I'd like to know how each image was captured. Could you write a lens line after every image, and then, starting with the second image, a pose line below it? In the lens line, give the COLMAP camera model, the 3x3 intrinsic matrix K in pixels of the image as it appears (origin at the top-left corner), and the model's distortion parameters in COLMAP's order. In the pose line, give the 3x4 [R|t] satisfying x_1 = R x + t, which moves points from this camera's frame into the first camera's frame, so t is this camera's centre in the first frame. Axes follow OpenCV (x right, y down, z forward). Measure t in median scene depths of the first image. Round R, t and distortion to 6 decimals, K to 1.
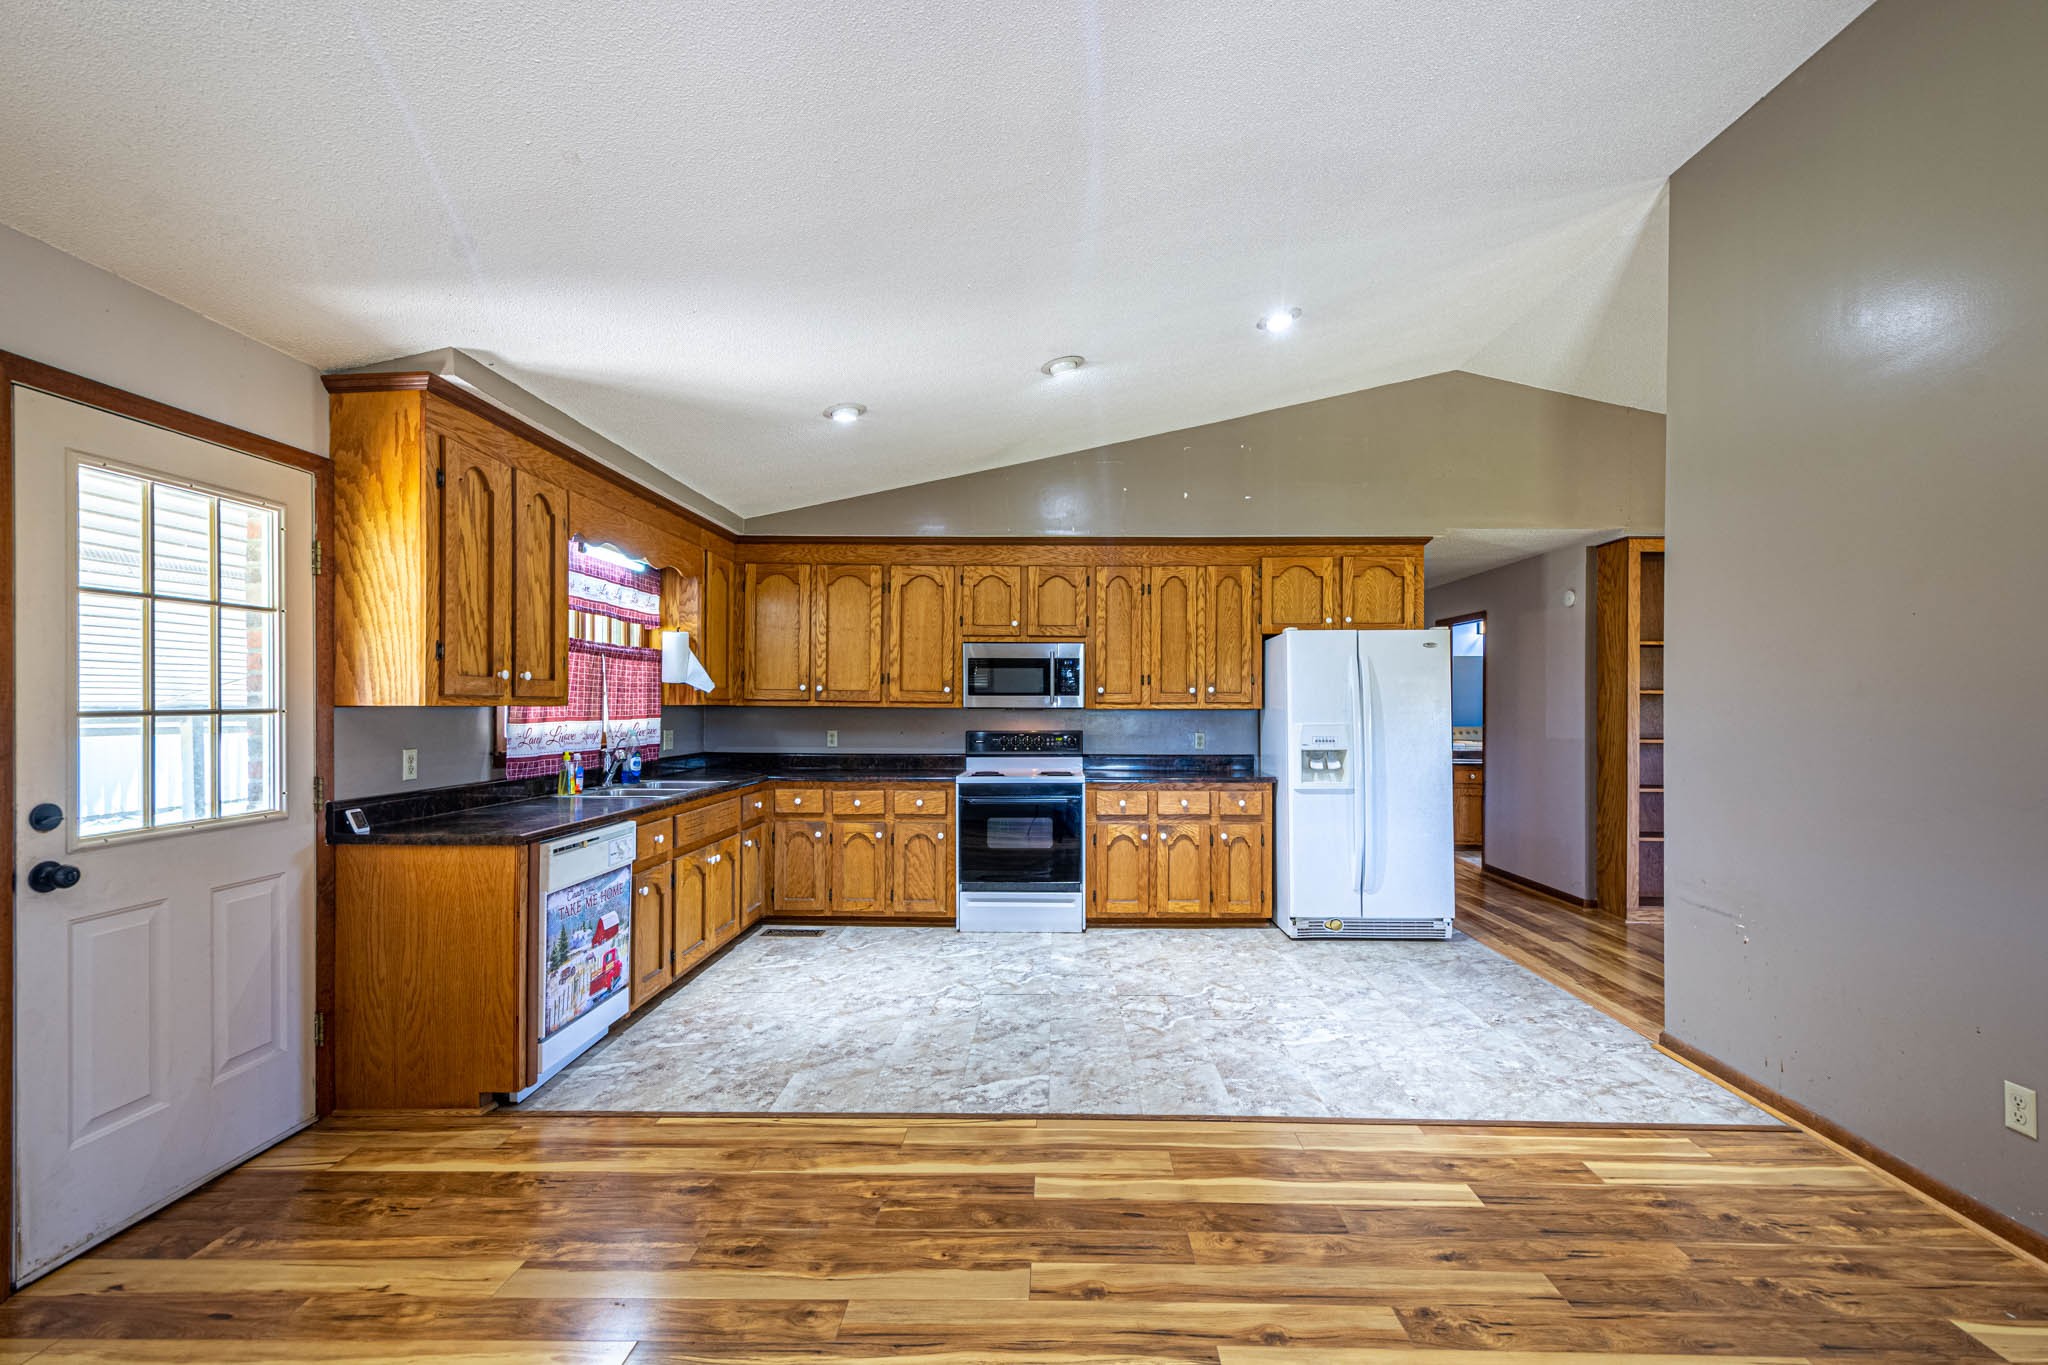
lens RADIAL K [[925.1, 0, 1036.9], [0, 925.1, 708.1], [0, 0, 1]] dist [0.001053, -0.000274]
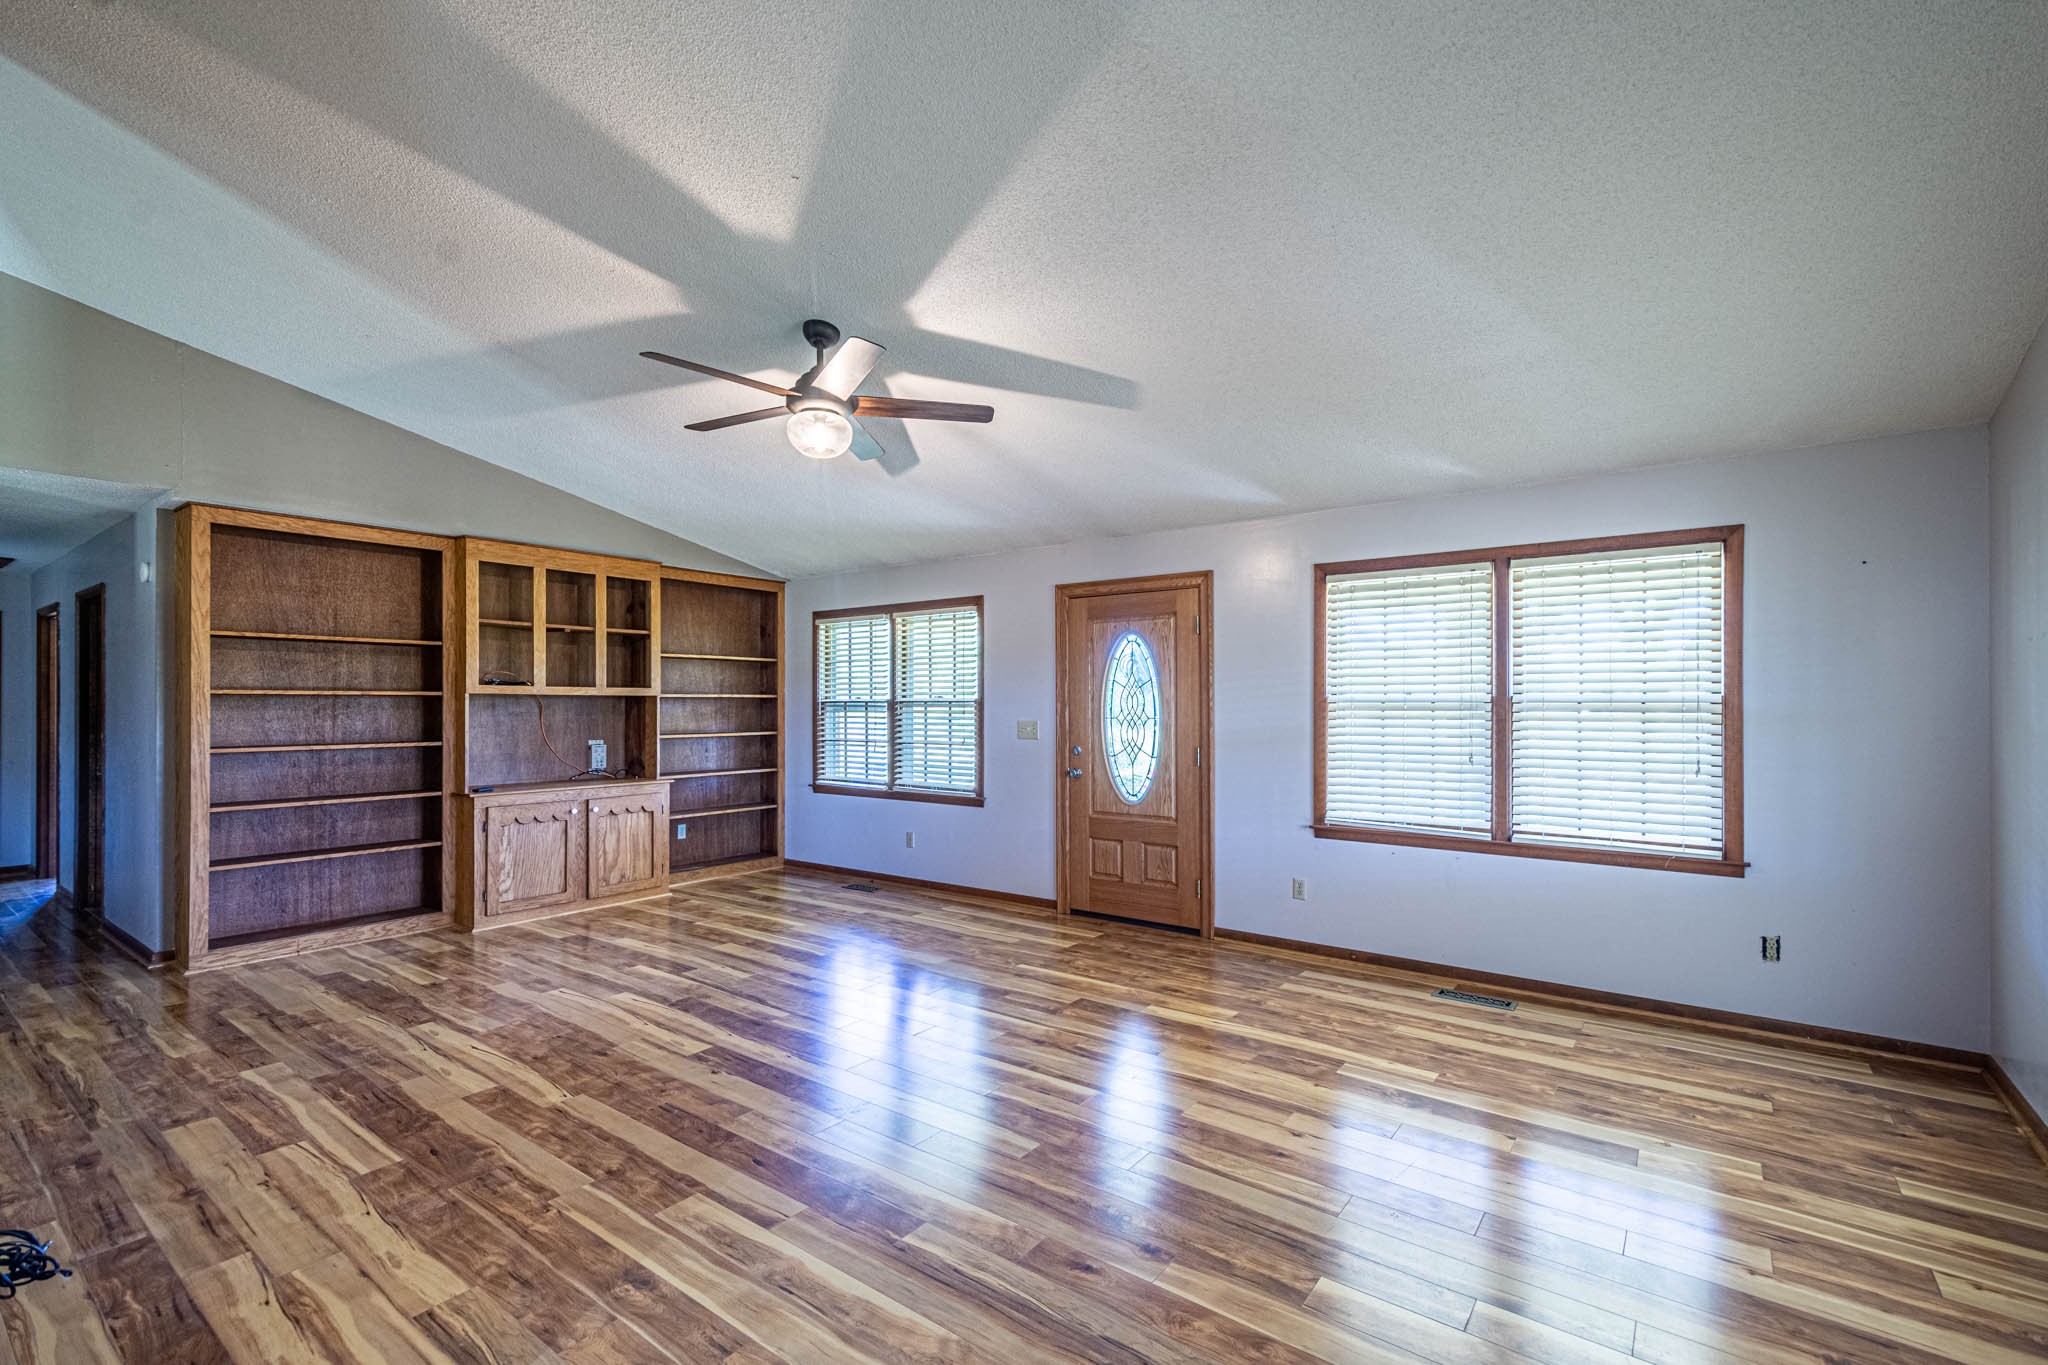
lens RADIAL K [[925.1, 0, 1036.9], [0, 925.1, 708.1], [0, 0, 1]] dist [0.001053, -0.000274]
pose [[0.590200, -0.011135, 0.807180, 0.920105], [0.010382, 0.999927, 0.006203, -0.000360], [-0.807190, 0.004720, 0.590273, -0.190683]]
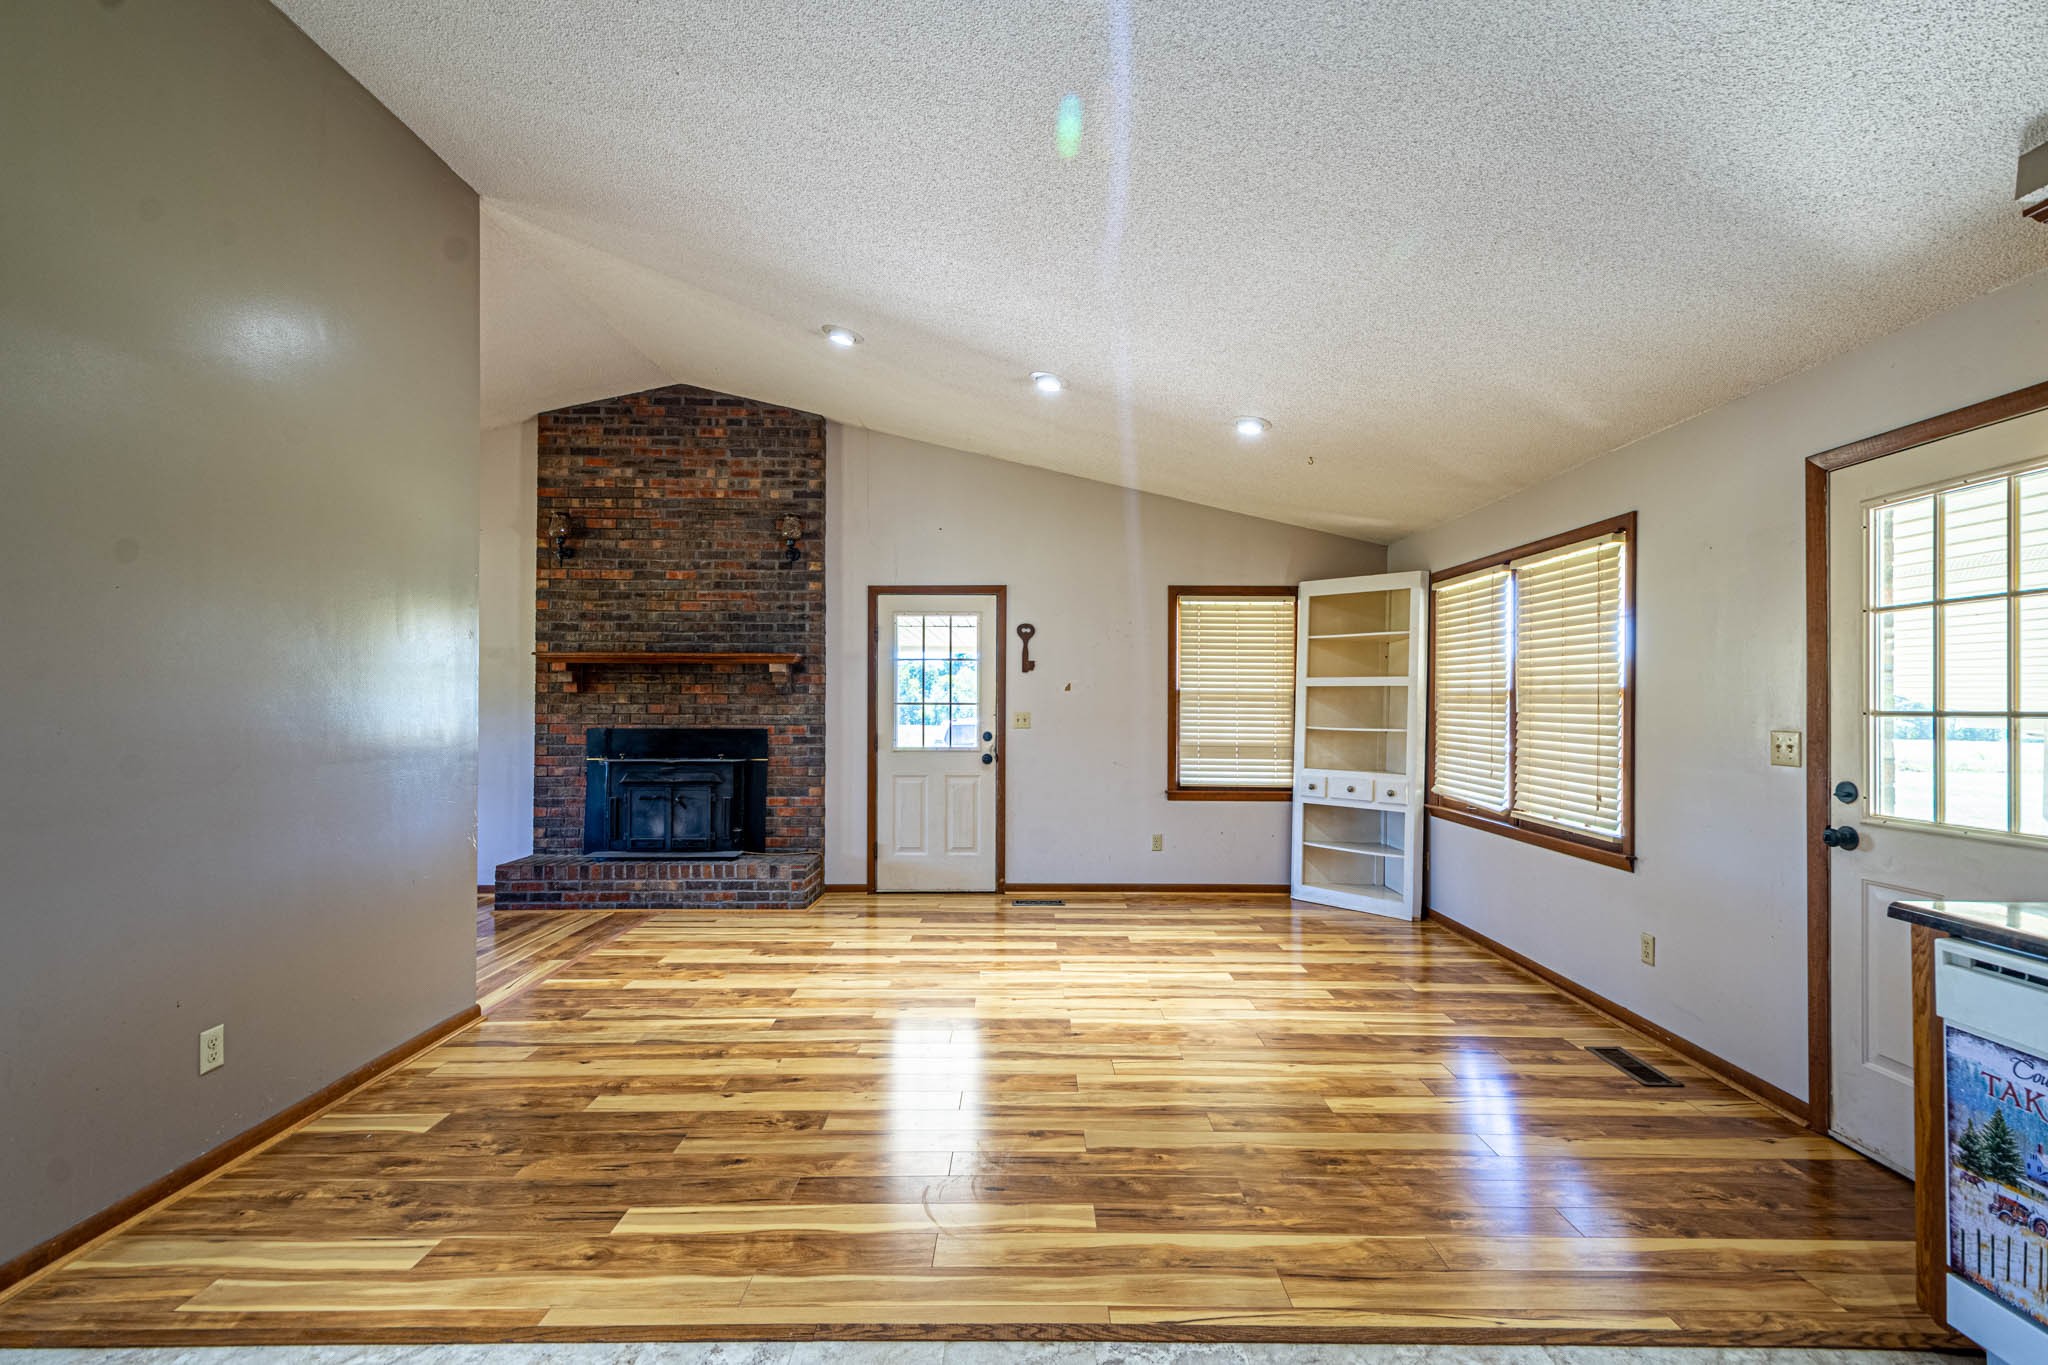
lens RADIAL K [[913.2, 0, 1024.0], [0, 913.2, 682.5], [0, 0, 1]] dist [0.014839, -0.000179]
pose [[-0.999788, -0.009908, -0.018059, 0.088936], [-0.009655, 0.999855, -0.014057, -0.004612], [0.018196, -0.013880, -0.999738, 1.888344]]
